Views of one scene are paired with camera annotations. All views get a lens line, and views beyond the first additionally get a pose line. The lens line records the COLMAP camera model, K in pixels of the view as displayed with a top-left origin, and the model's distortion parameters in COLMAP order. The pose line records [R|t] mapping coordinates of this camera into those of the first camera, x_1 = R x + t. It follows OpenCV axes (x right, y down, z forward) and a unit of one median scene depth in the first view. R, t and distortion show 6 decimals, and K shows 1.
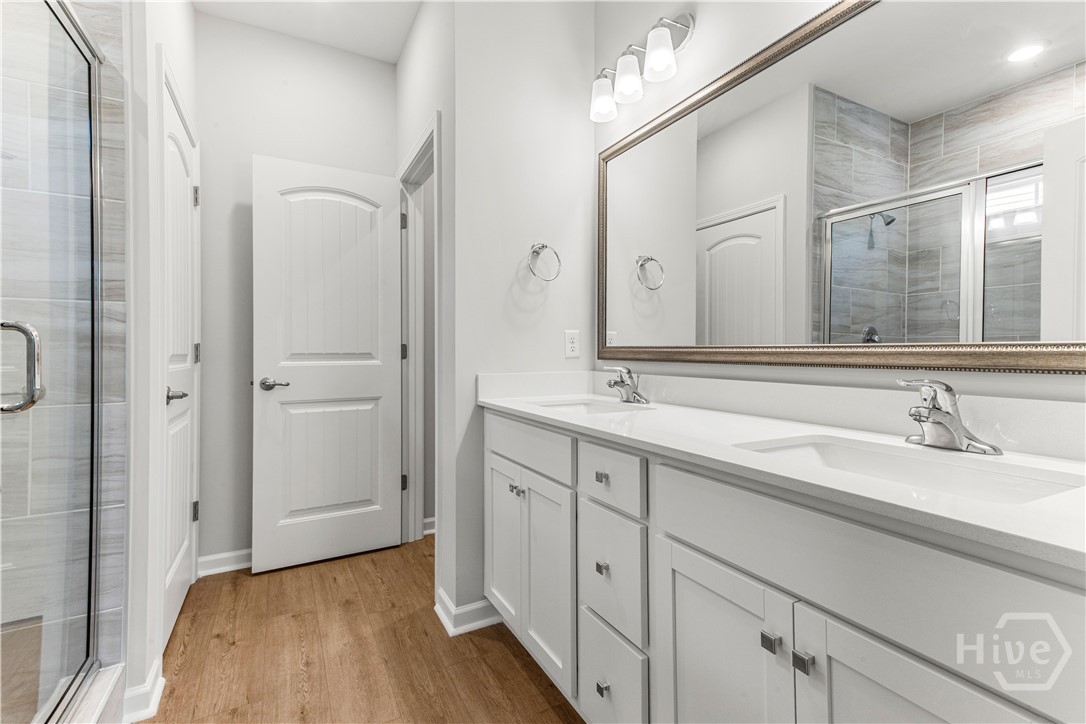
lens RADIAL K [[496.9, 0, 540.4], [0, 496.9, 350.6], [0, 0, 1]] dist [0.017698, -0.000205]
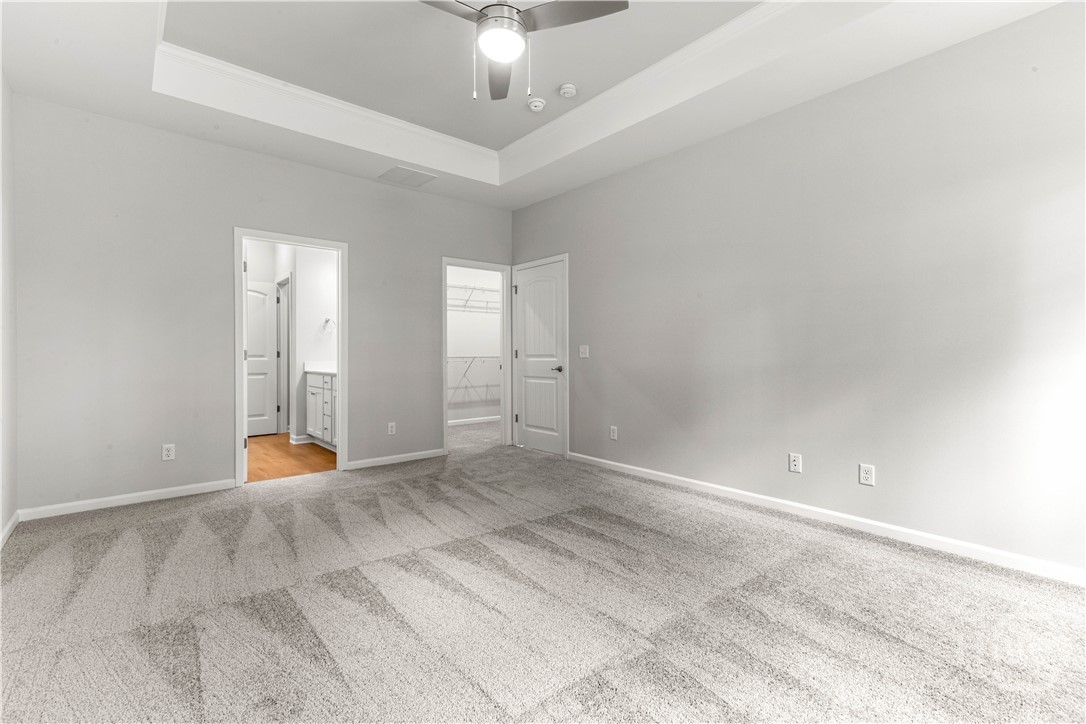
lens RADIAL K [[496.9, 0, 540.4], [0, 496.9, 350.6], [0, 0, 1]] dist [0.017698, -0.000205]
pose [[0.977289, -0.001399, 0.211908, 0.665681], [0.002460, 0.999986, -0.004744, -0.002628], [-0.211898, 0.005158, 0.977278, -2.391503]]
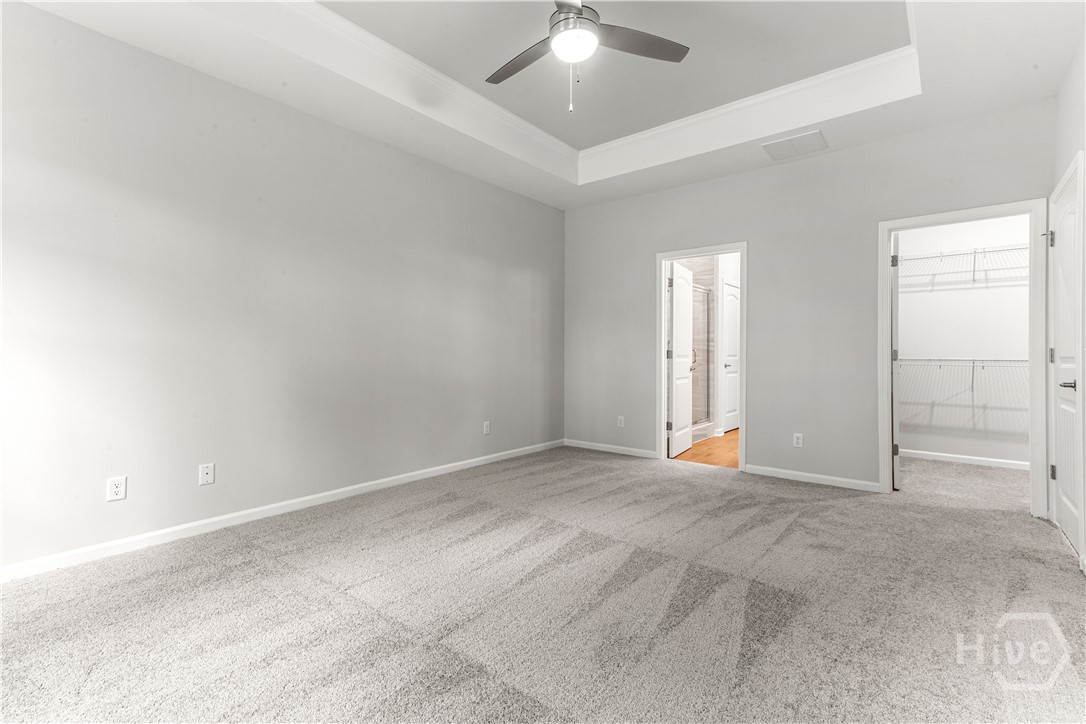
lens RADIAL K [[496.9, 0, 540.4], [0, 496.9, 350.6], [0, 0, 1]] dist [0.017698, -0.000205]
pose [[0.382448, -0.004045, -0.923968, 2.077996], [-0.001536, 0.999986, -0.005014, -0.002102], [0.923976, 0.003336, 0.382436, -1.643975]]
